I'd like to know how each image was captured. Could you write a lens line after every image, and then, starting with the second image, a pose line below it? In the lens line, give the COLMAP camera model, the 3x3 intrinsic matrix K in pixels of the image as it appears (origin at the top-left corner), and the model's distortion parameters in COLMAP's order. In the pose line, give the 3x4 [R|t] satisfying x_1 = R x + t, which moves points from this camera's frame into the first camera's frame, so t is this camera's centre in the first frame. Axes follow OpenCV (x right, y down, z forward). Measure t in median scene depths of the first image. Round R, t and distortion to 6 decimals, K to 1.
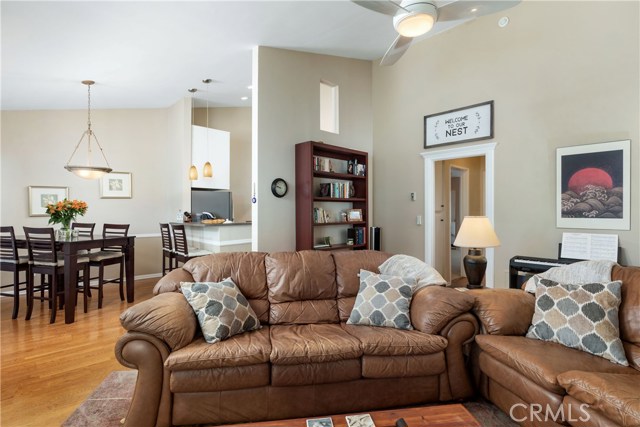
lens RADIAL K [[314.1, 0, 317.6], [0, 314.1, 209.2], [0, 0, 1]] dist [-0.001733, 0.000163]
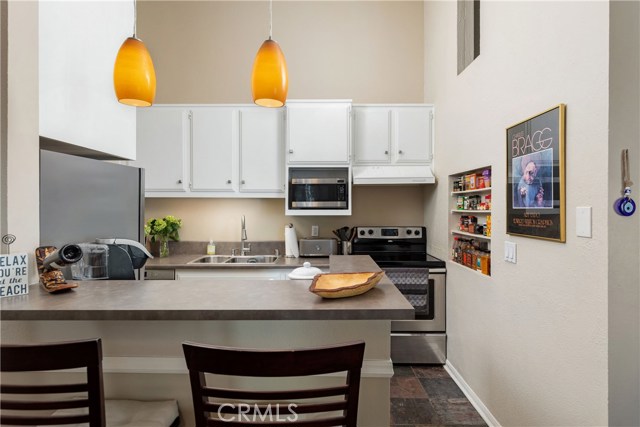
lens RADIAL K [[342.0, 0, 329.6], [0, 342.0, 210.0], [0, 0, 1]] dist [-0.000053, -0.000249]
pose [[0.699608, -0.000271, 0.714527, -0.617834], [-0.008496, 0.999926, 0.008698, -0.026739], [-0.714476, -0.012156, 0.699554, 0.949463]]
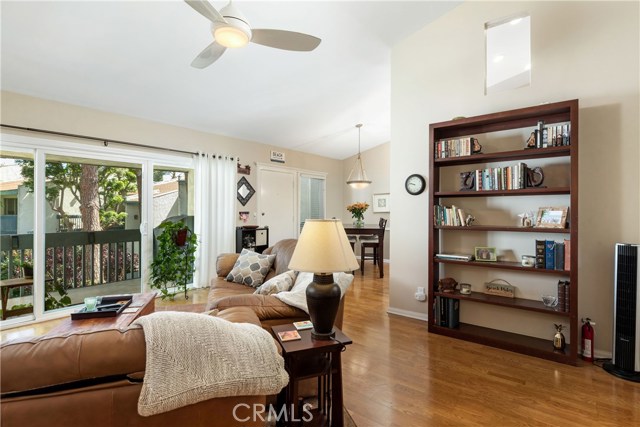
lens RADIAL K [[314.1, 0, 317.6], [0, 314.1, 209.2], [0, 0, 1]] dist [-0.001733, 0.000163]
pose [[0.102518, -0.000461, -0.994731, 0.780474], [0.008413, 0.999965, 0.000403, 0.000763], [0.994696, -0.008410, 0.102518, 0.651742]]
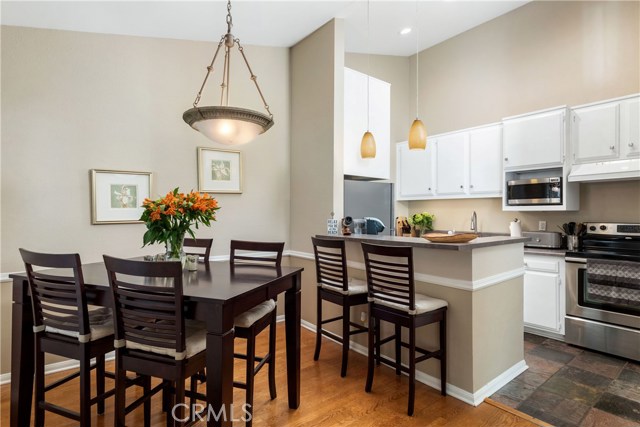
lens RADIAL K [[338.8, 0, 320.0], [0, 338.8, 213.5], [0, 0, 1]] dist [-0.003275, -0.000102]
pose [[0.995198, 0.004190, -0.097795, -0.548652], [-0.003644, 0.999977, 0.005763, -0.000900], [0.097817, -0.005379, 0.995190, 0.527858]]
